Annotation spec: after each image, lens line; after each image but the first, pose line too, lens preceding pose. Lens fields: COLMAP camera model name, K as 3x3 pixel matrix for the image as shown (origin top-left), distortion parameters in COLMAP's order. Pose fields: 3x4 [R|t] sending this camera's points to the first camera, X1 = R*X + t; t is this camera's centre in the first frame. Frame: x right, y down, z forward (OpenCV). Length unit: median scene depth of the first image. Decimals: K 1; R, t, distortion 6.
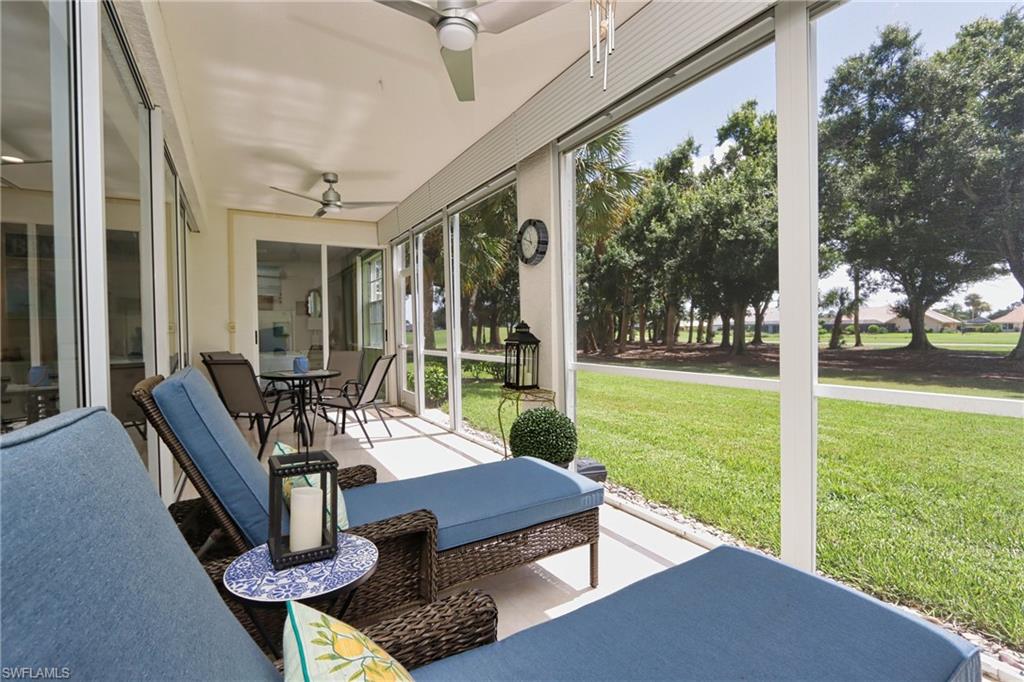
lens RADIAL K [[476.7, 0, 509.6], [0, 476.7, 339.4], [0, 0, 1]] dist [-0.003461, -0.000089]
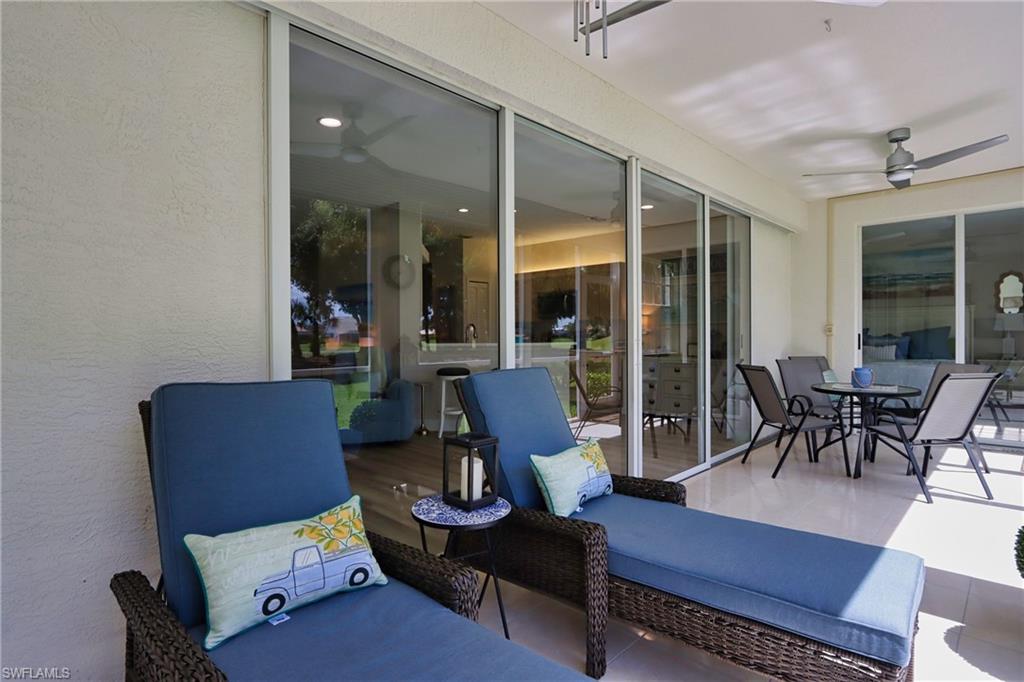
lens RADIAL K [[548.5, 0, 508.7], [0, 548.5, 345.3], [0, 0, 1]] dist [-0.007467, -0.000778]
pose [[0.277569, 0.026145, -0.960350, 0.333067], [-0.012005, 0.999646, 0.023745, -0.019511], [0.960631, 0.004938, 0.277785, 0.183761]]
